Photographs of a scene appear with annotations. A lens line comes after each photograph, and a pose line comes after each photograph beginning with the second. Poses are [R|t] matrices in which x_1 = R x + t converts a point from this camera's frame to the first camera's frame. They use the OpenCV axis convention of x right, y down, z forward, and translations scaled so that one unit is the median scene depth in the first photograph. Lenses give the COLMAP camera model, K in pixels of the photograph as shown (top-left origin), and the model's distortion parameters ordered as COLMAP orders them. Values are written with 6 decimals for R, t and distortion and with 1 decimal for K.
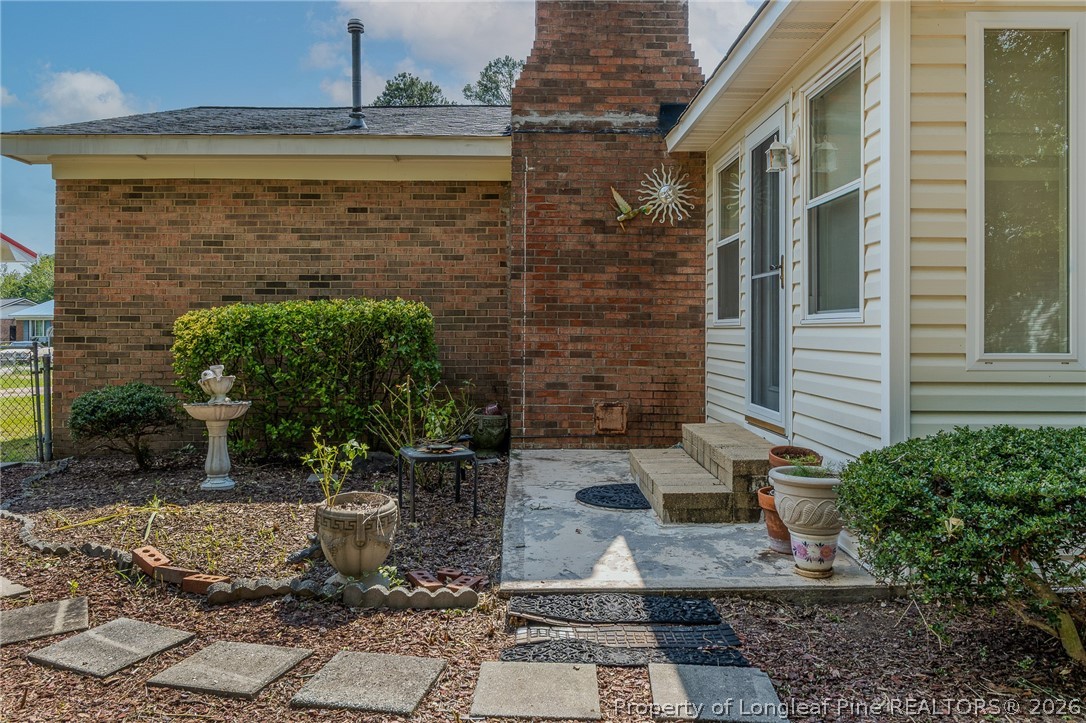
lens RADIAL K [[819.3, 0, 541.1], [0, 819.3, 349.8], [0, 0, 1]] dist [-0.005416, 0.003249]
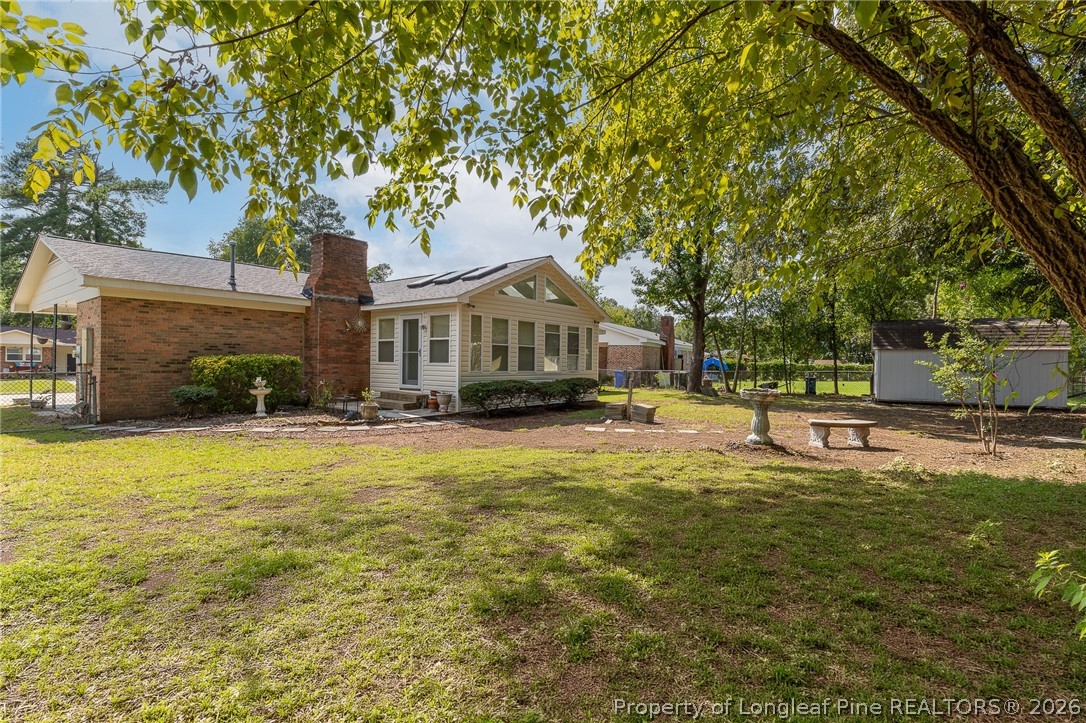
lens RADIAL K [[540.1, 0, 543.1], [0, 540.1, 362.0], [0, 0, 1]] dist [0.000594, -0.000064]
pose [[0.621923, 0.005018, 0.783062, -1.021319], [0.008323, 0.999881, -0.013018, -0.002094], [-0.783034, 0.014614, 0.621807, -0.850775]]
